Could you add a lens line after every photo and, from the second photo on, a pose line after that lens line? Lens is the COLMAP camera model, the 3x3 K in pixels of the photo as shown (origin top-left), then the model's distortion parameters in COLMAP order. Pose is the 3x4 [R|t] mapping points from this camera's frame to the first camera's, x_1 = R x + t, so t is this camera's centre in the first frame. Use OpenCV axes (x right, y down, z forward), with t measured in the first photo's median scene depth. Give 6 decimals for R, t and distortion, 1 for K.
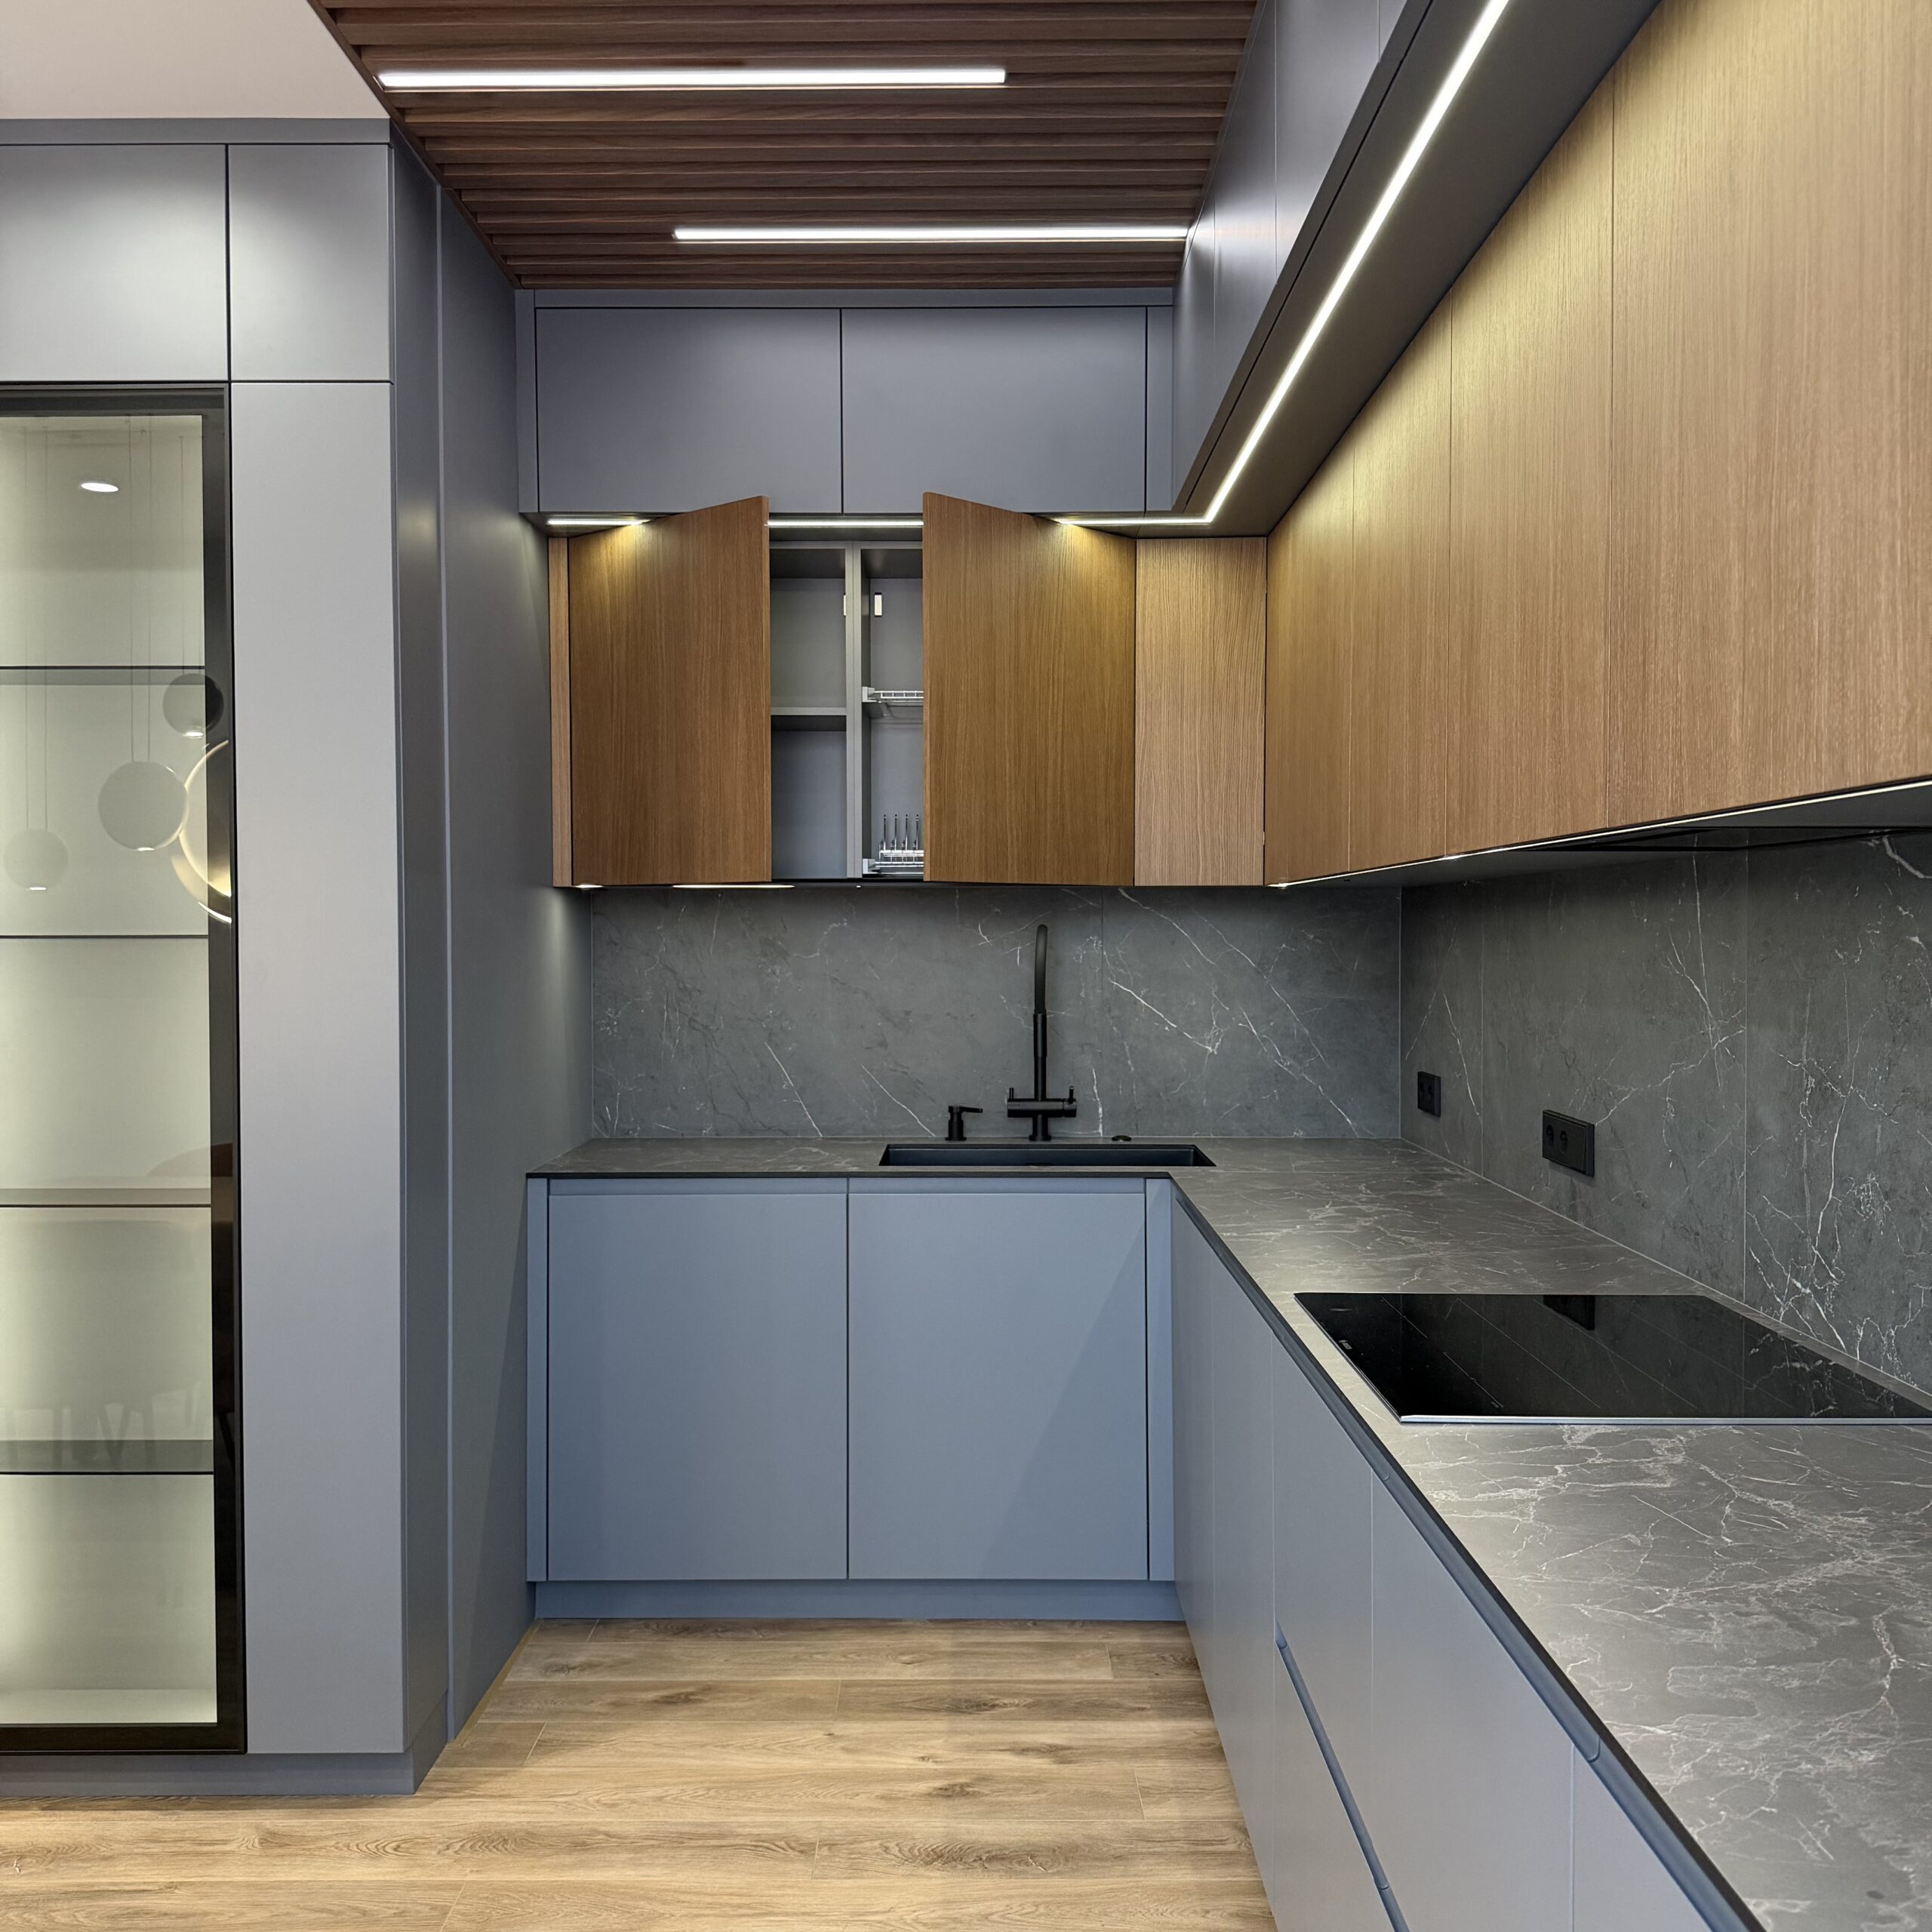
lens RADIAL K [[1822.0, 0, 921.8], [0, 1822.0, 974.0], [0, 0, 1]] dist [0.059054, 0.000000]
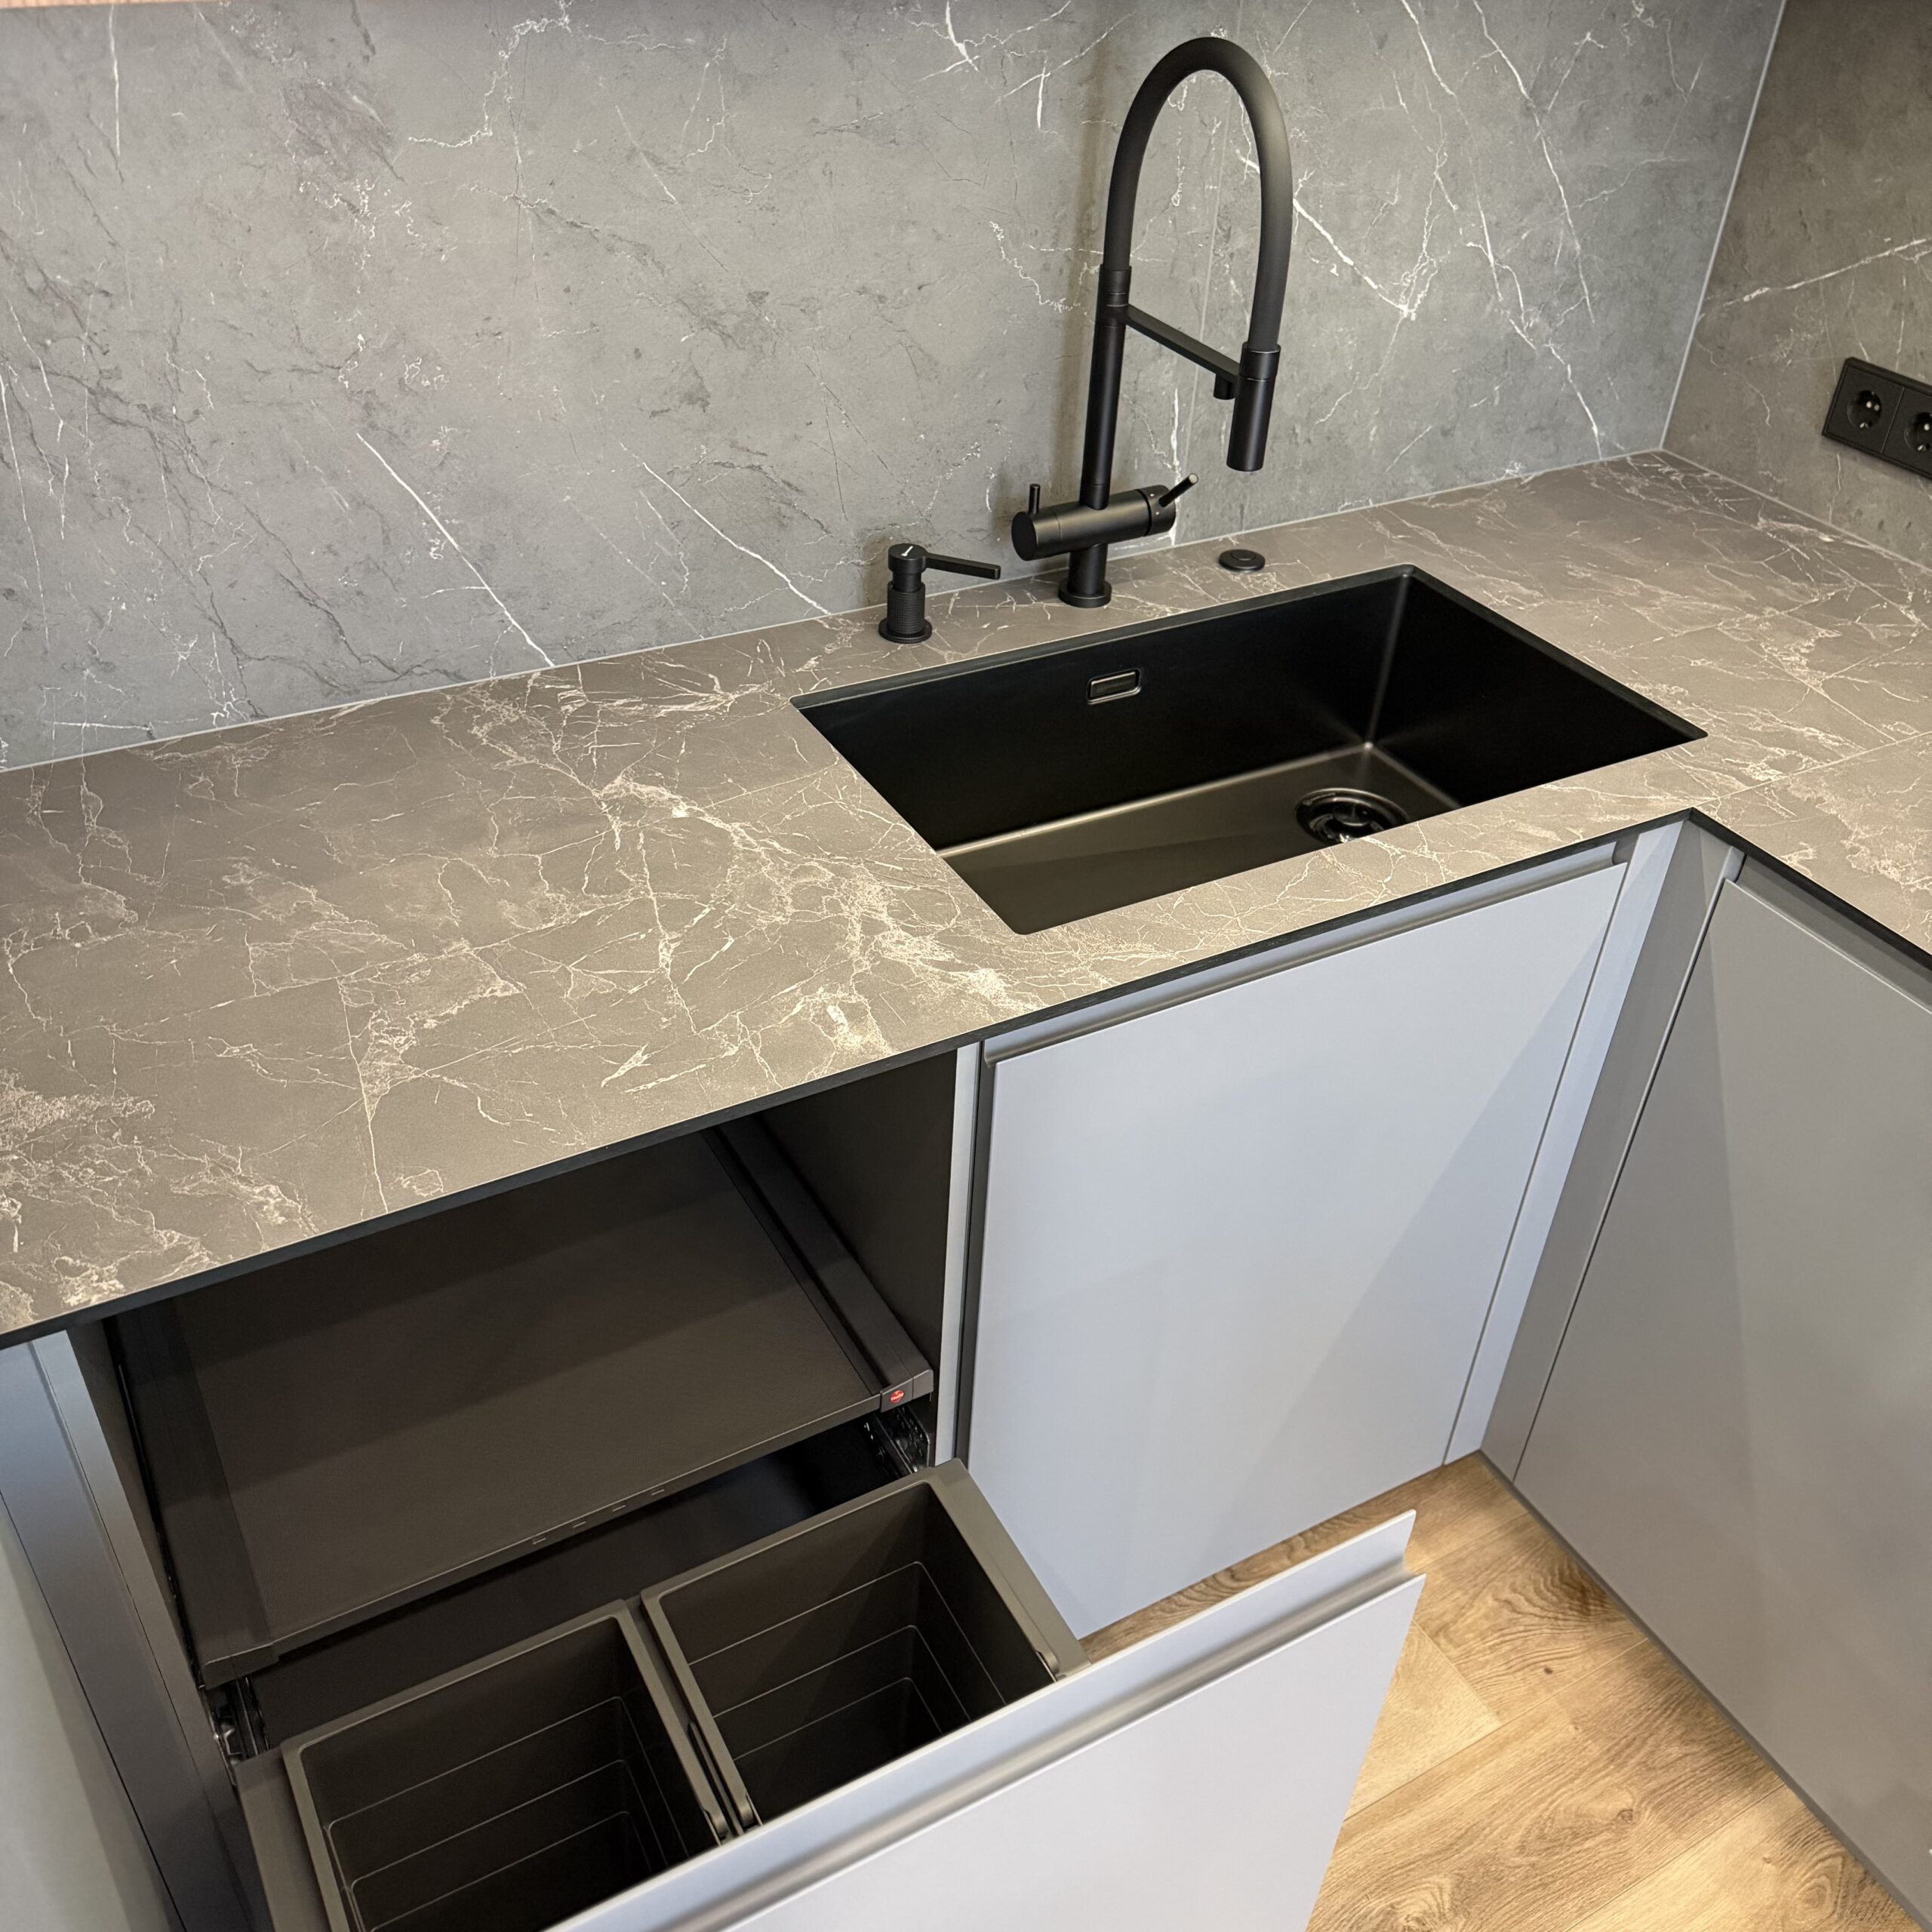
lens RADIAL K [[1839.7, 0, 956.7], [0, 1839.7, 967.5], [0, 0, 1]] dist [0.004443, 0.000000]
pose [[0.851995, -0.275843, 0.444989, -0.169626], [-0.034679, 0.818345, 0.573679, -0.078203], [-0.522400, -0.504204, 0.687661, 0.678197]]
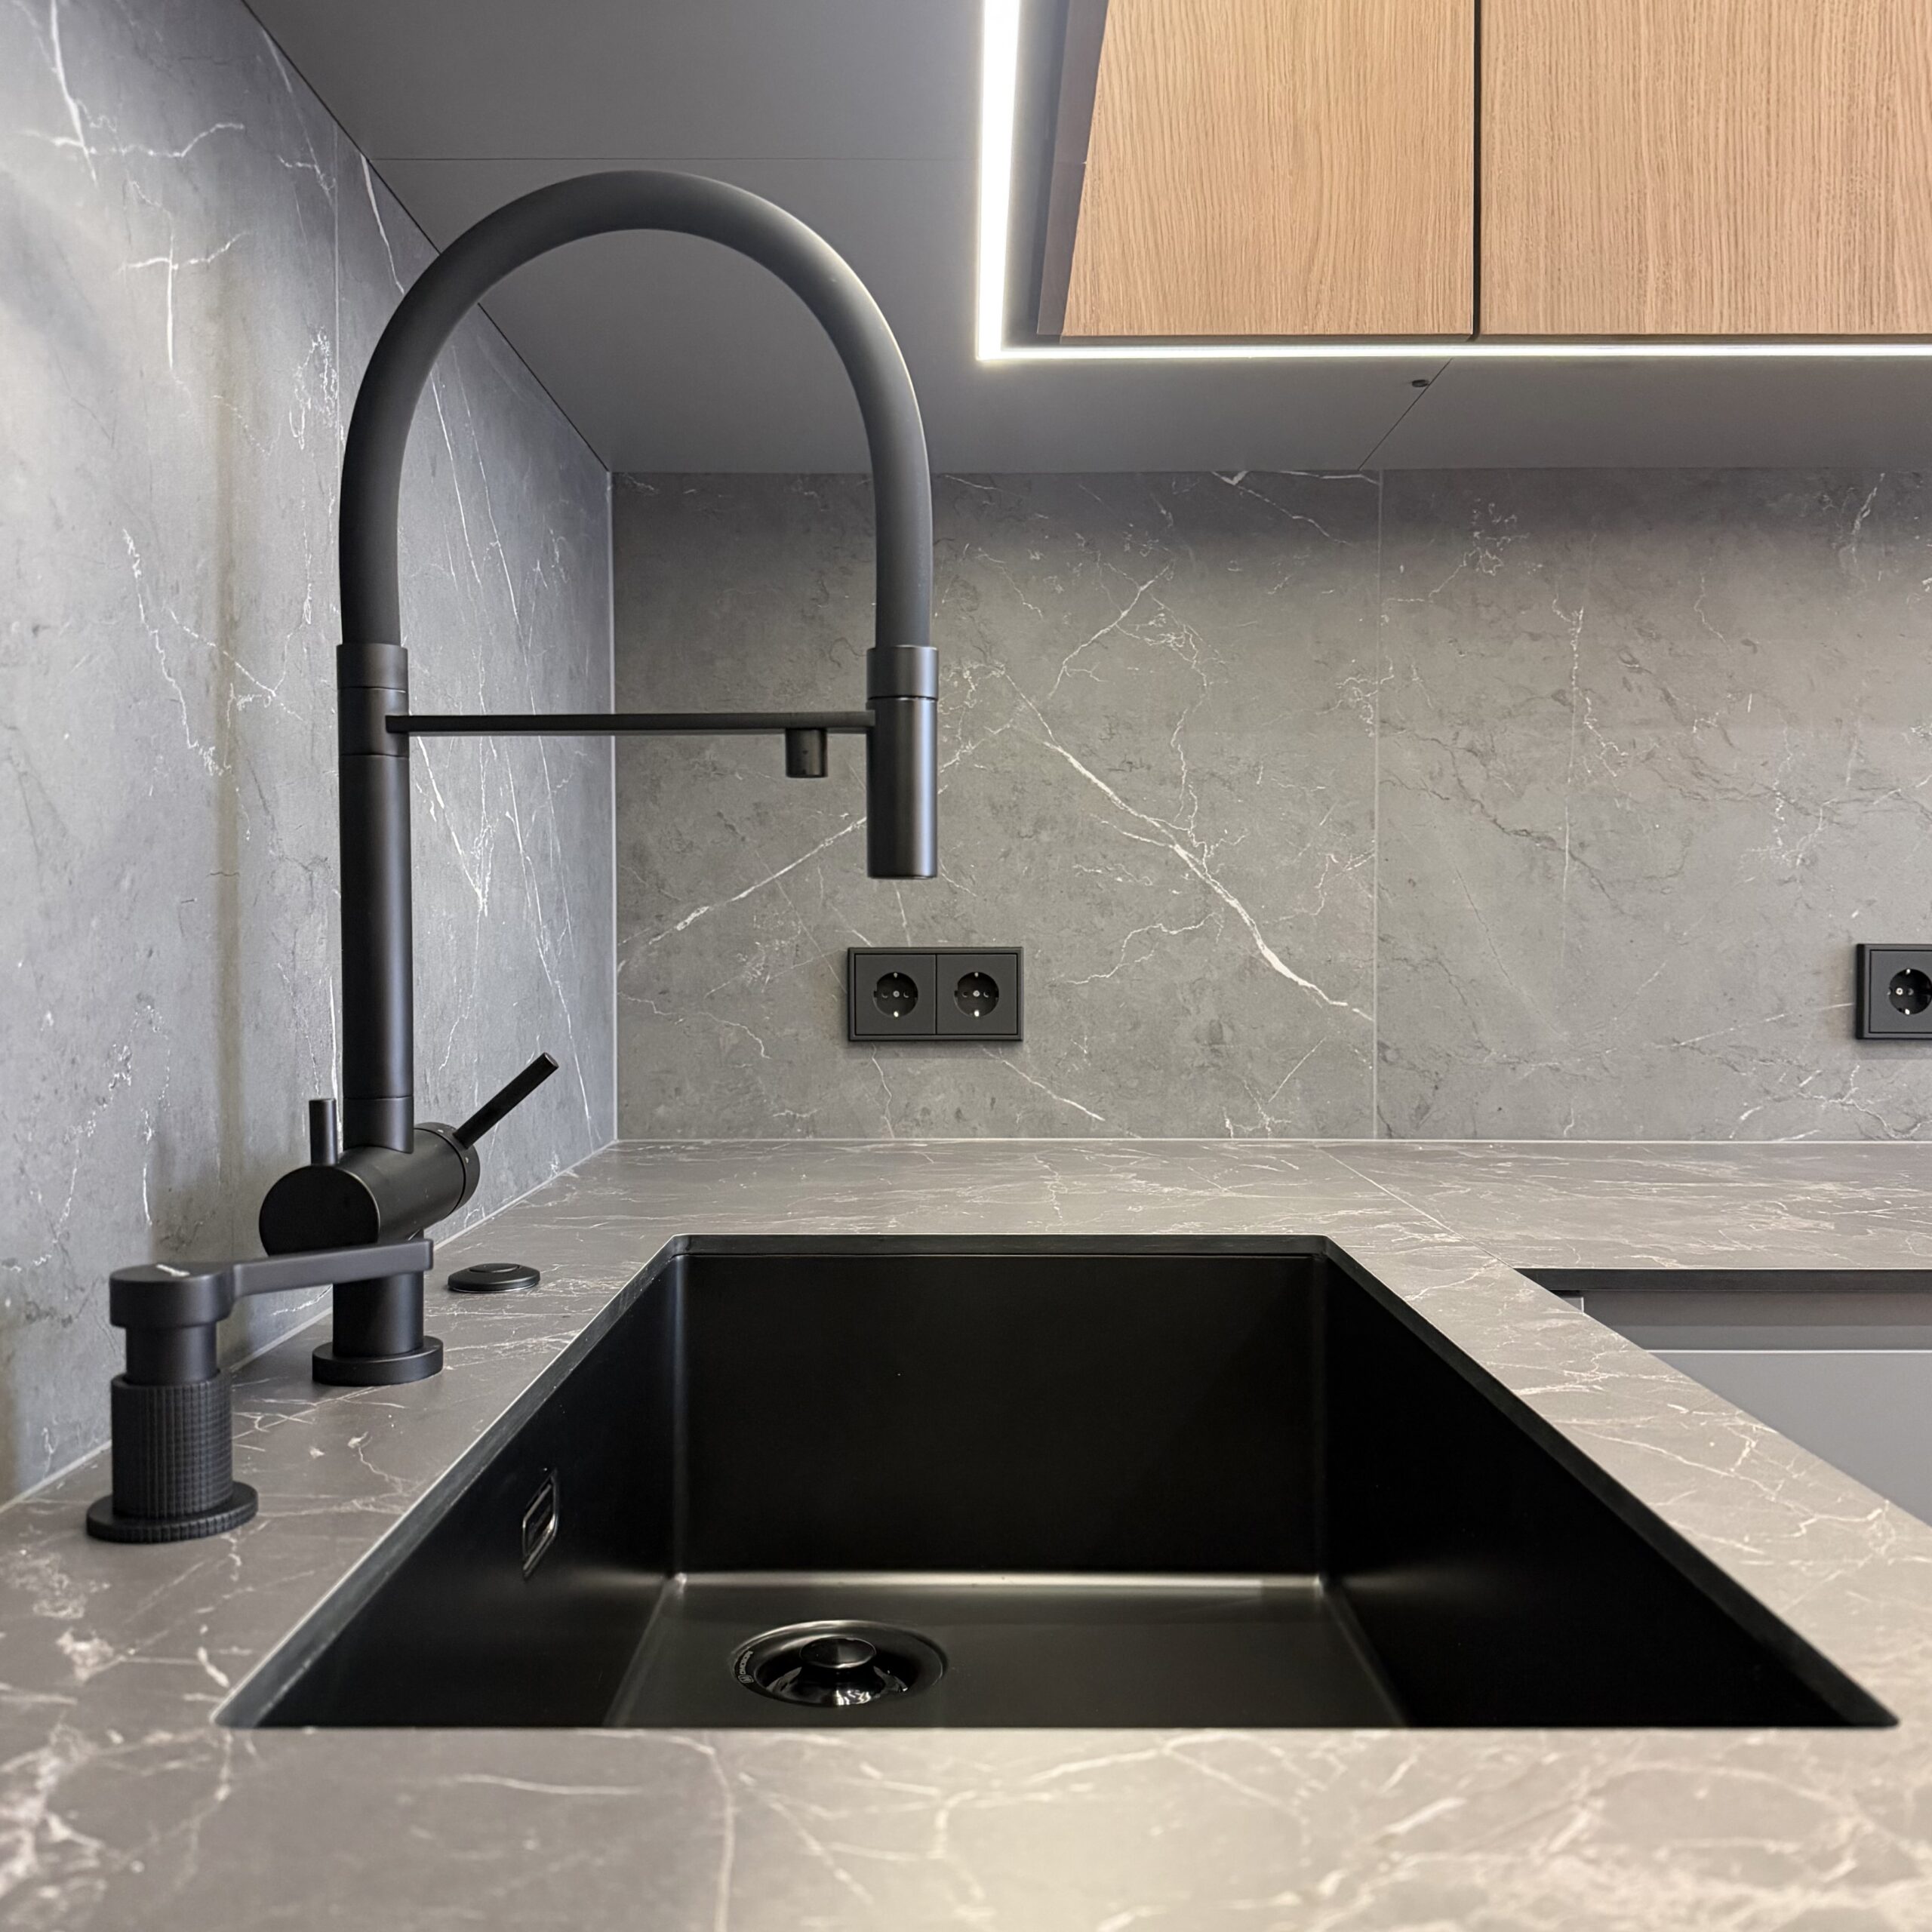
lens RADIAL K [[1839.7, 0, 918.9], [0, 1839.7, 954.3], [0, 0, 1]] dist [0.004443, 0.000000]
pose [[-0.007776, -0.009043, 0.999929, -0.121096], [0.019715, 0.999763, 0.009194, 0.048421], [-0.999775, 0.019785, -0.007596, 0.937192]]
